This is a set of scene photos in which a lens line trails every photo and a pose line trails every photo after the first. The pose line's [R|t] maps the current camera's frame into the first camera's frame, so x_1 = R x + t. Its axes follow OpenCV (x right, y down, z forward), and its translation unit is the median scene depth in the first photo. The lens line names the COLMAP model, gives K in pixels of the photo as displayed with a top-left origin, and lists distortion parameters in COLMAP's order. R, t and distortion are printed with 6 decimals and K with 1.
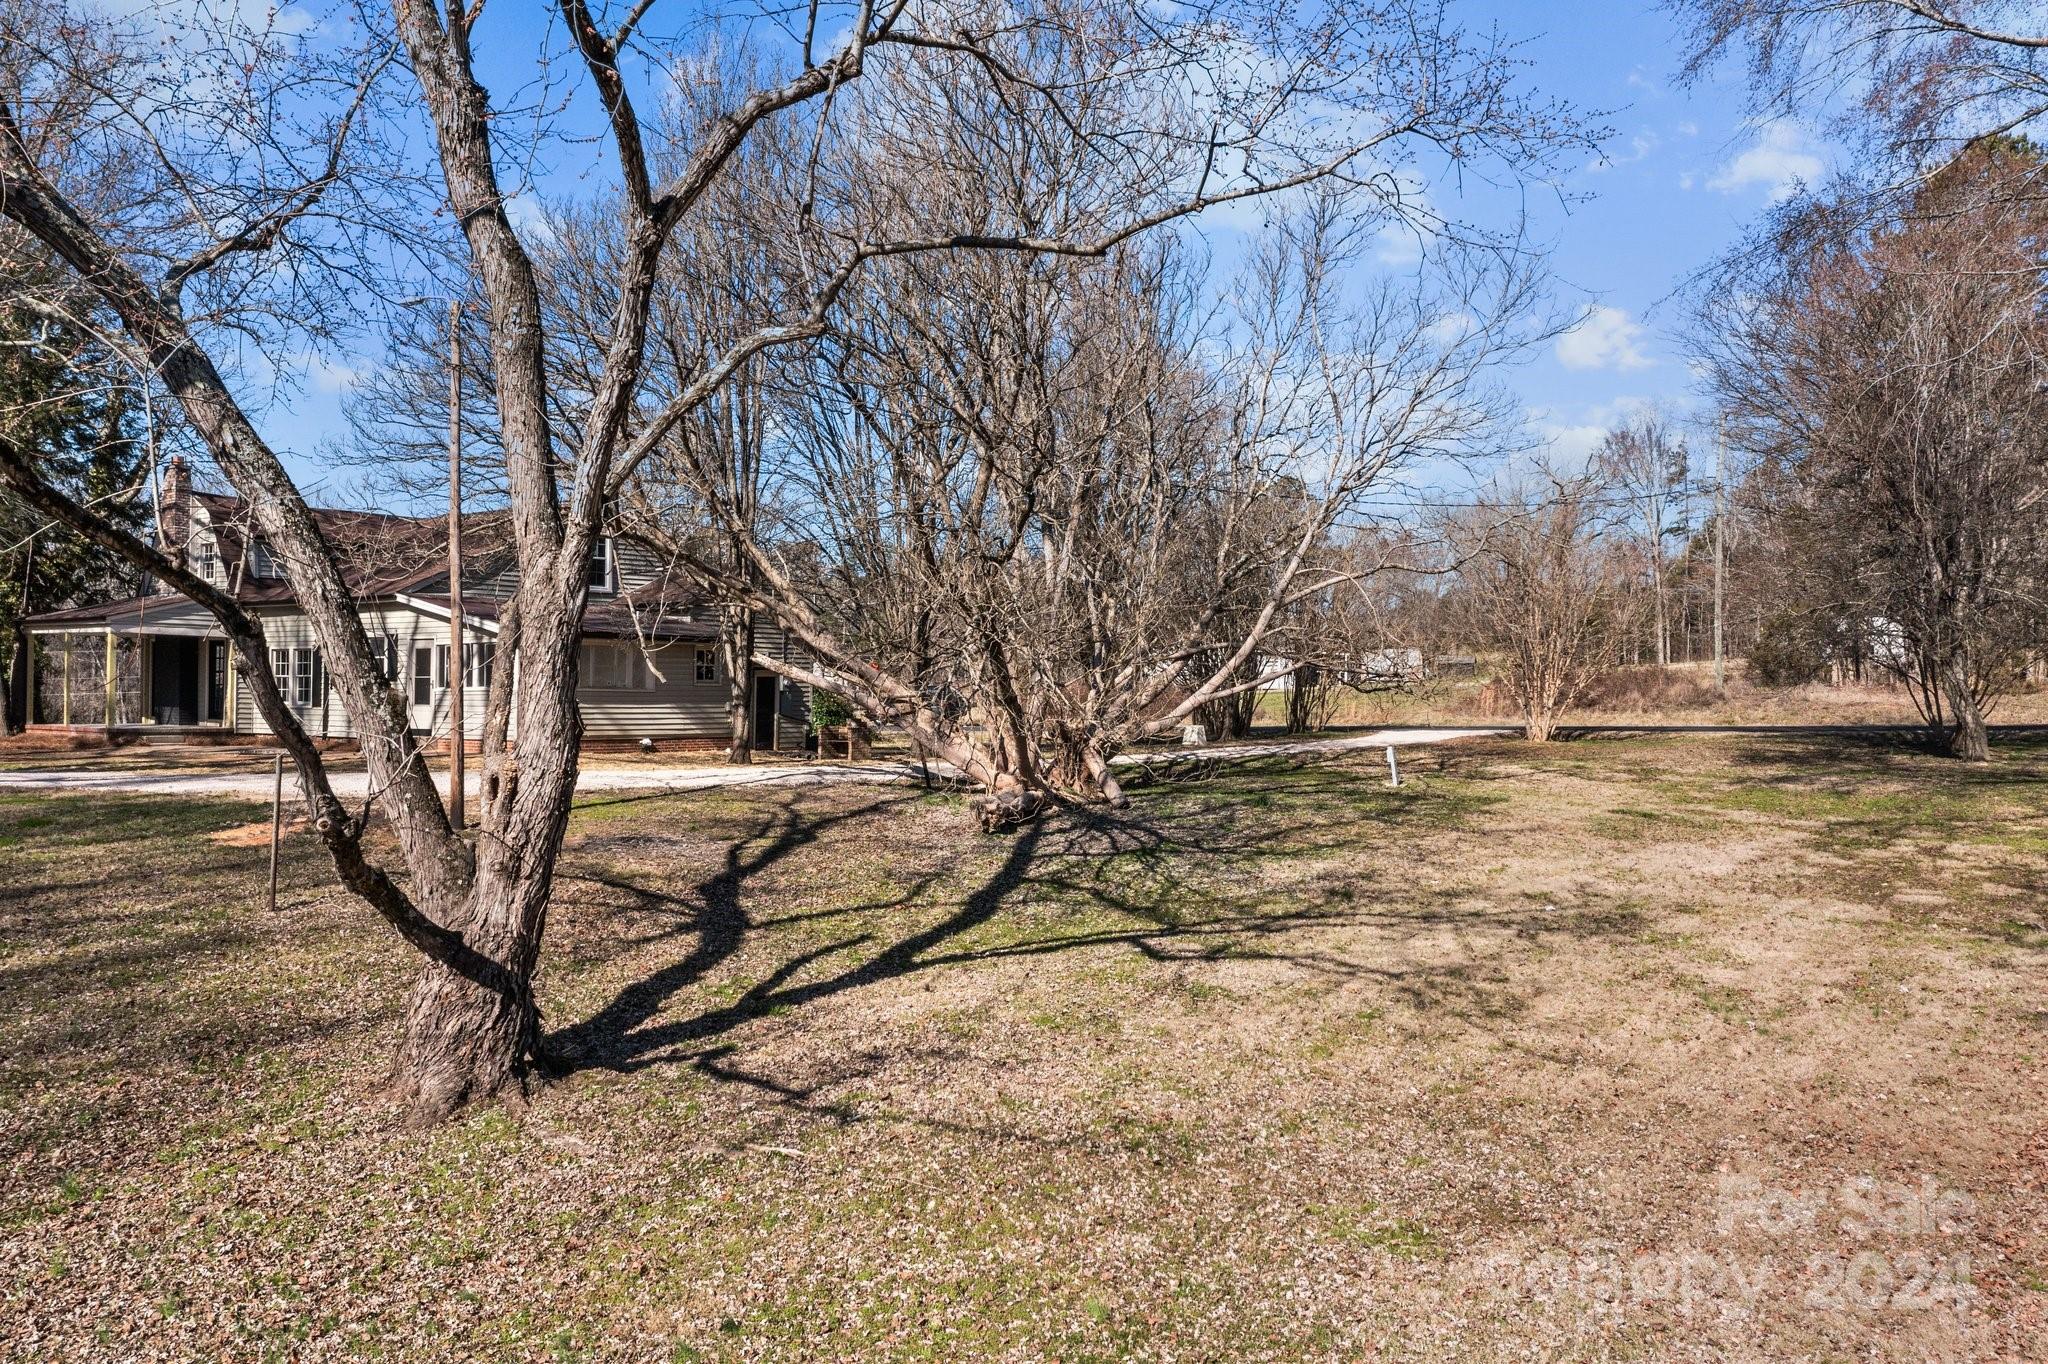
lens RADIAL K [[1644.2, 0, 1019.8], [0, 1644.2, 686.2], [0, 0, 1]] dist [-0.006396, 0.014411]
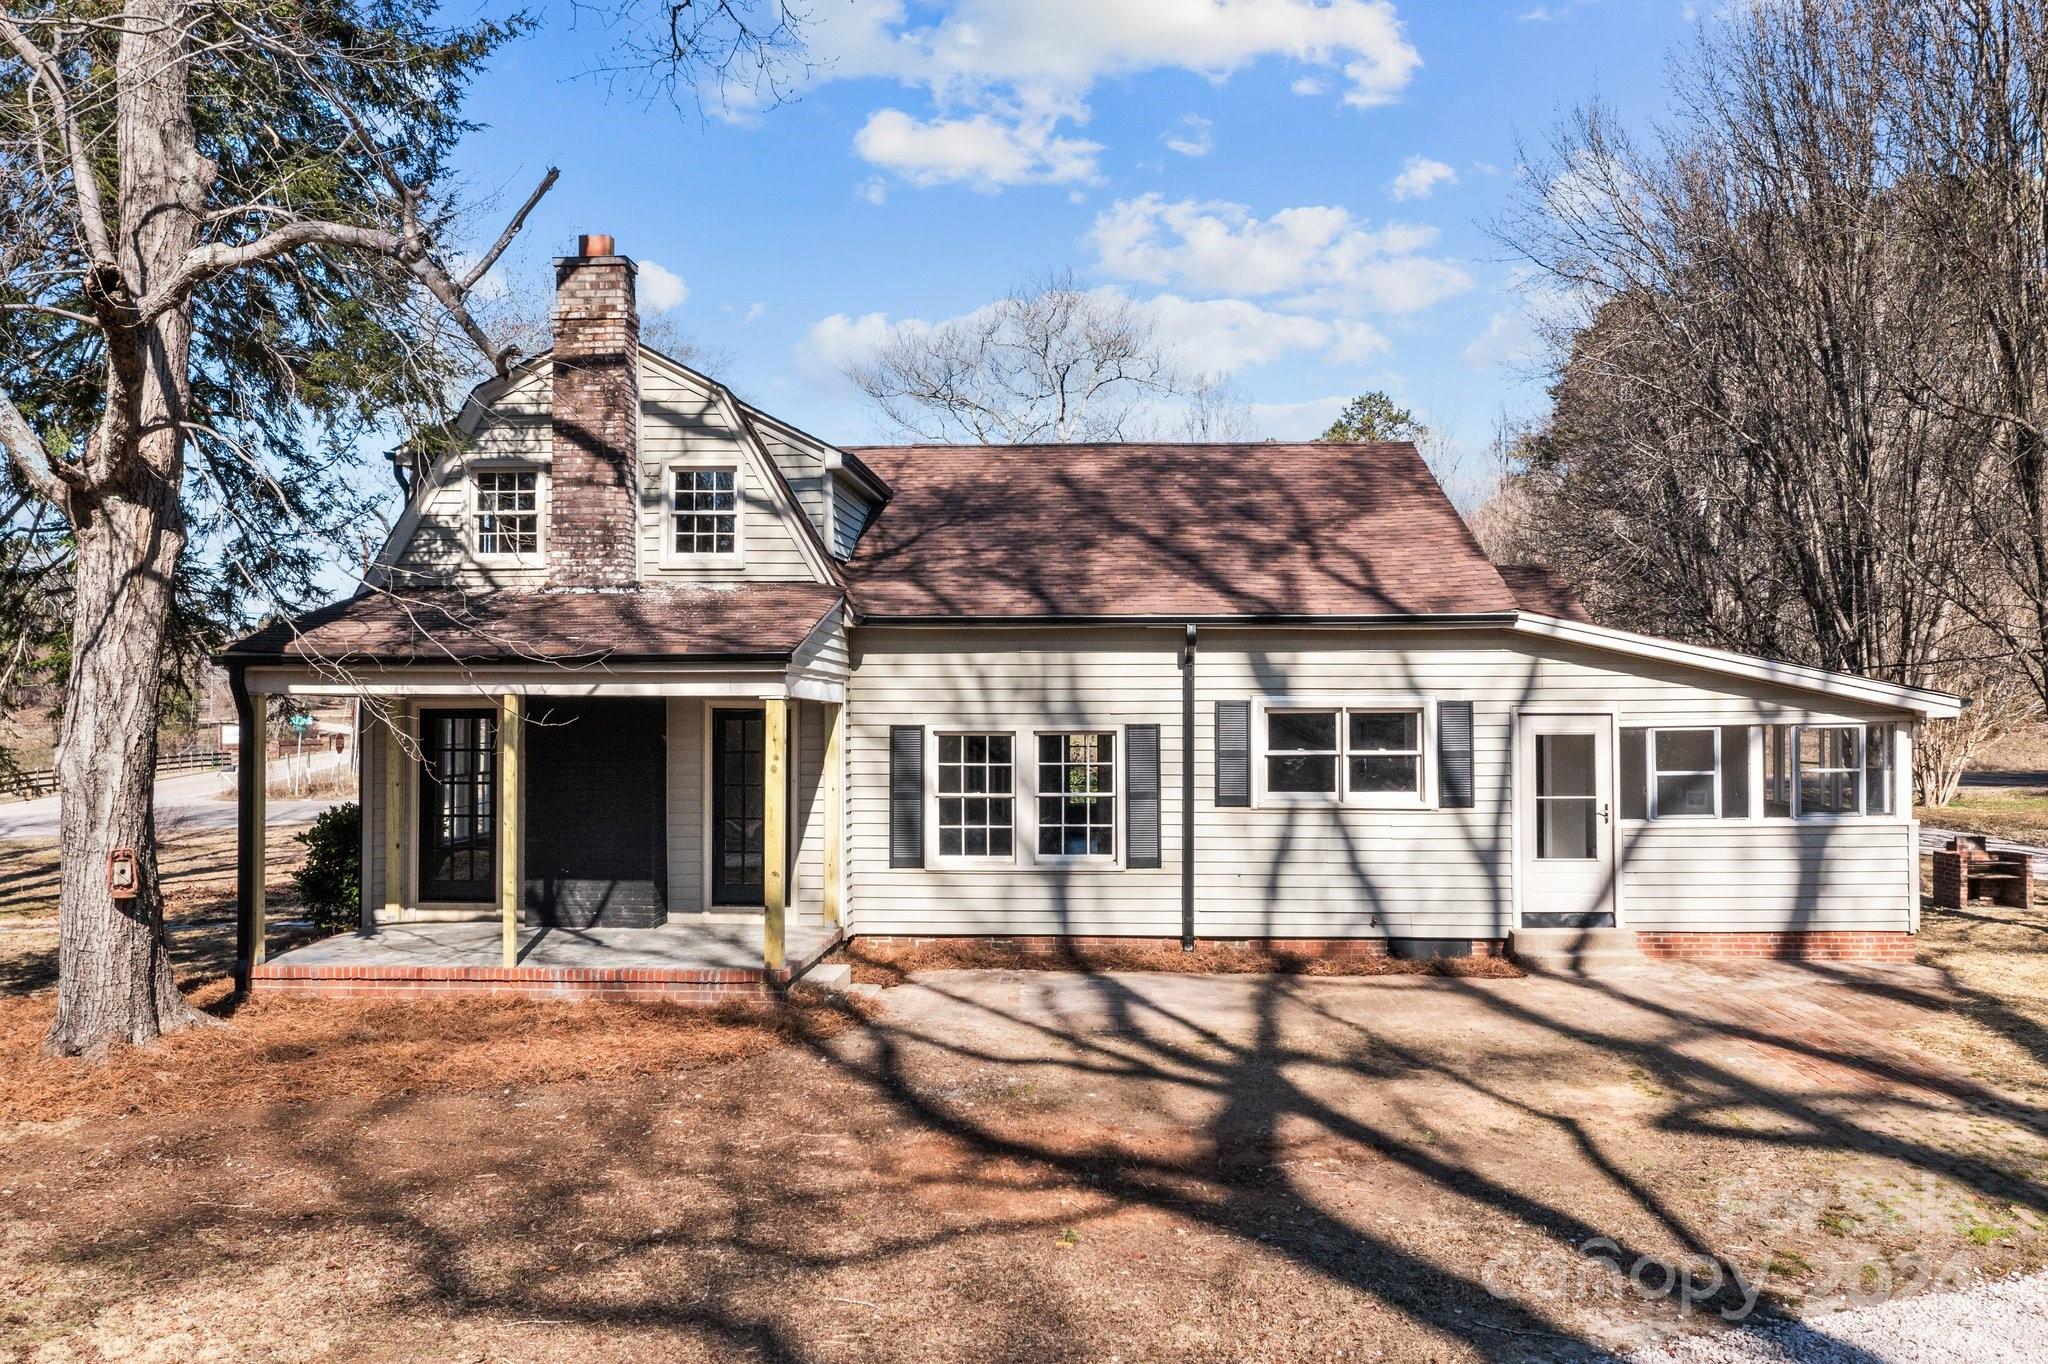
lens RADIAL K [[1644.2, 0, 1019.8], [0, 1644.2, 686.2], [0, 0, 1]] dist [-0.006396, 0.014411]
pose [[0.814092, 0.001026, 0.580736, -0.716098], [0.007374, 0.999900, -0.012103, -0.030338], [-0.580690, 0.014135, 0.814002, 0.682704]]
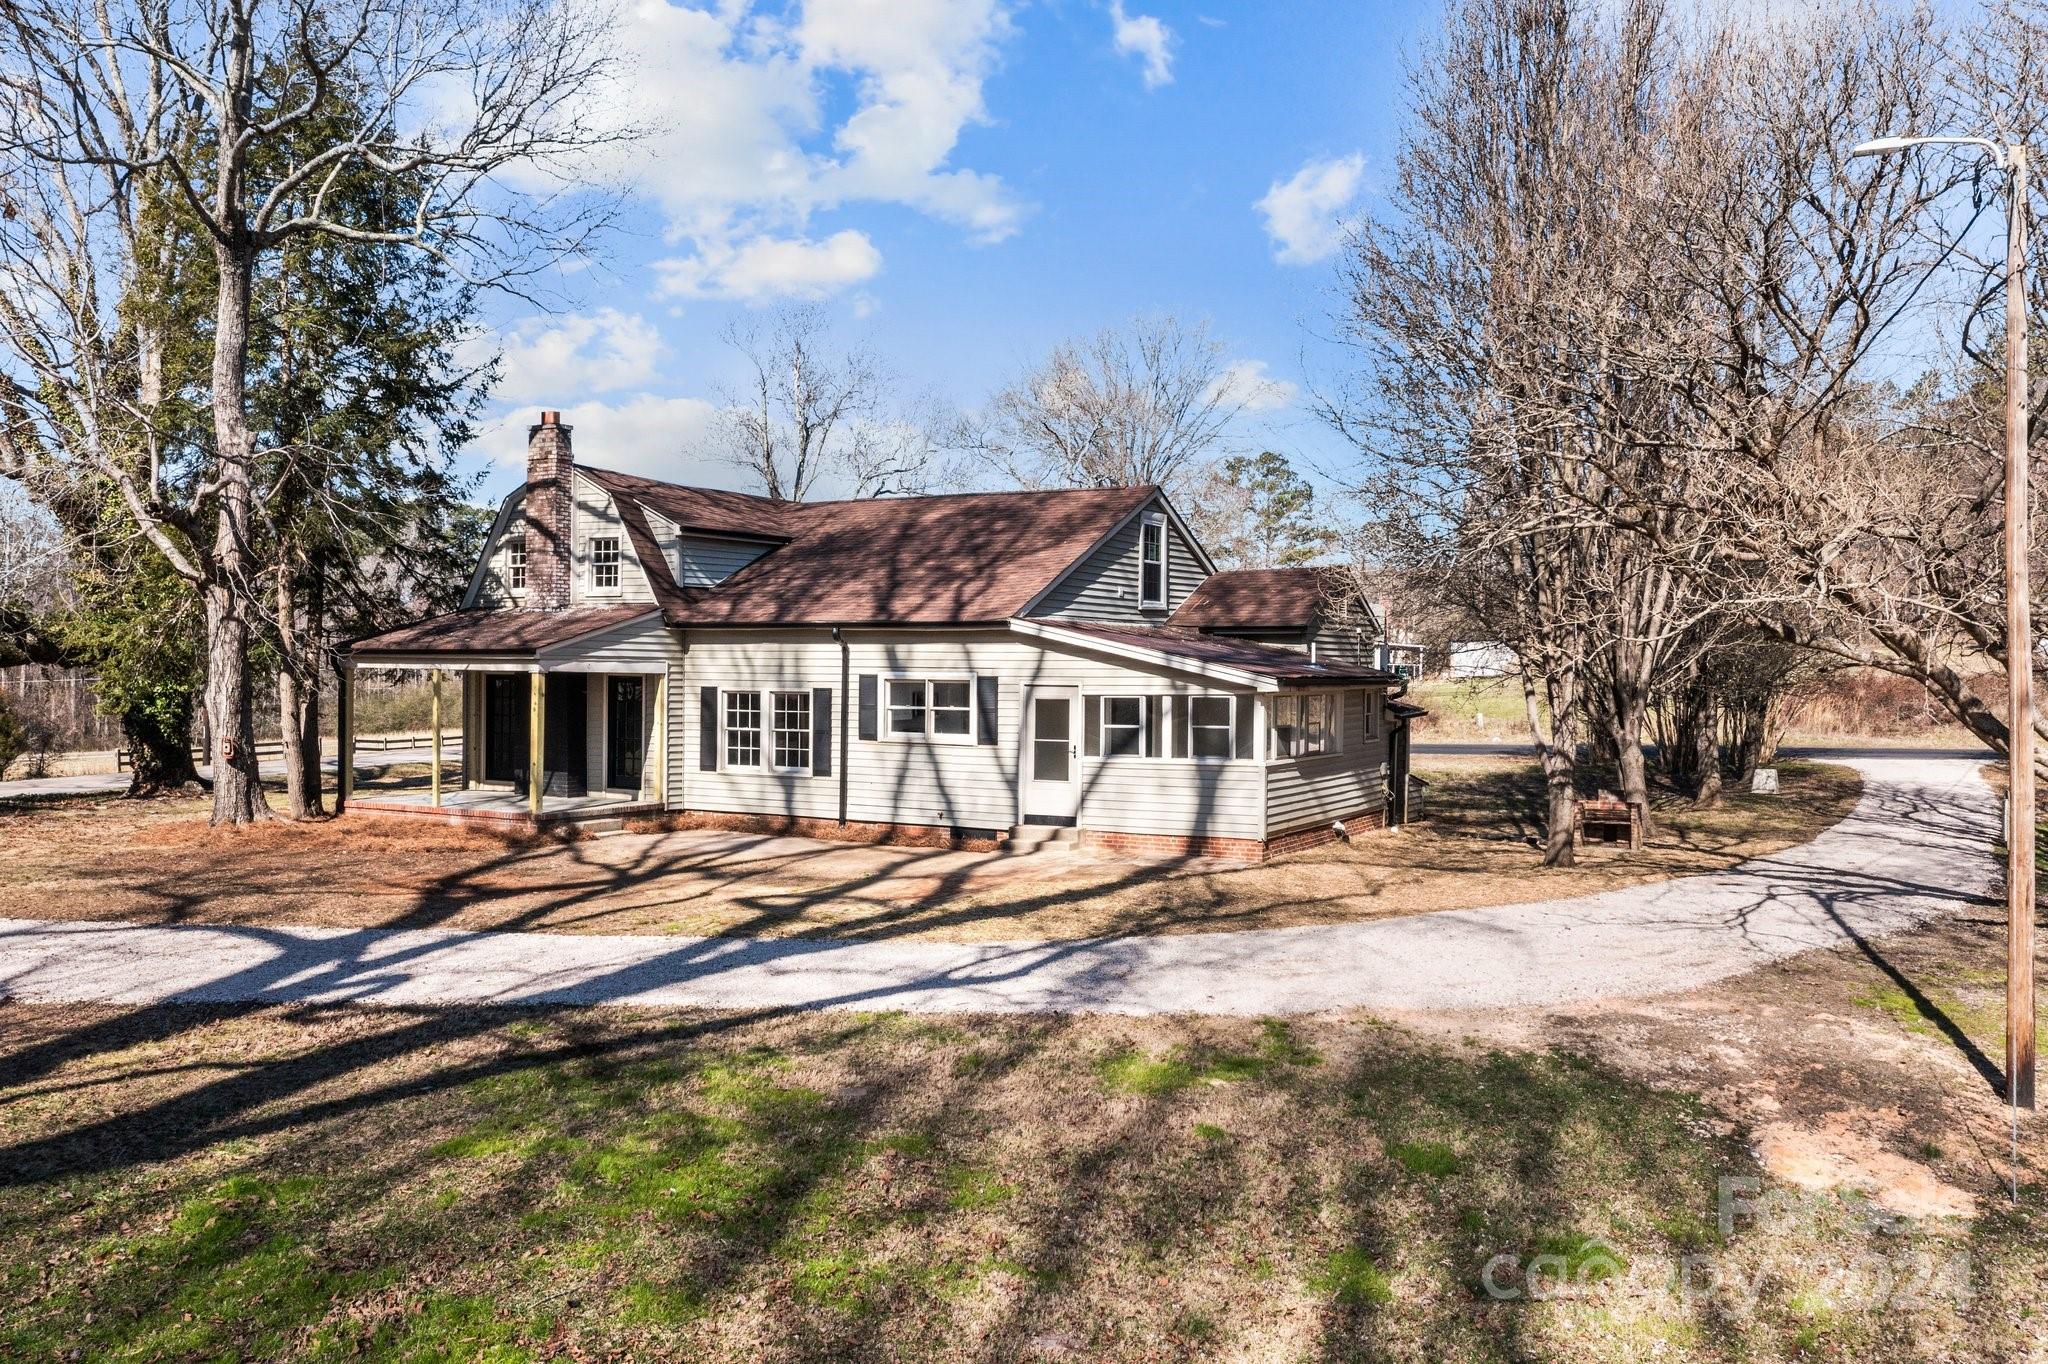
lens RADIAL K [[1644.2, 0, 1019.8], [0, 1644.2, 686.2], [0, 0, 1]] dist [-0.006396, 0.014411]
pose [[0.989477, -0.003442, 0.144648, -0.454511], [0.001061, 0.999863, 0.016531, -0.037813], [-0.144685, -0.016204, 0.989345, 0.303560]]
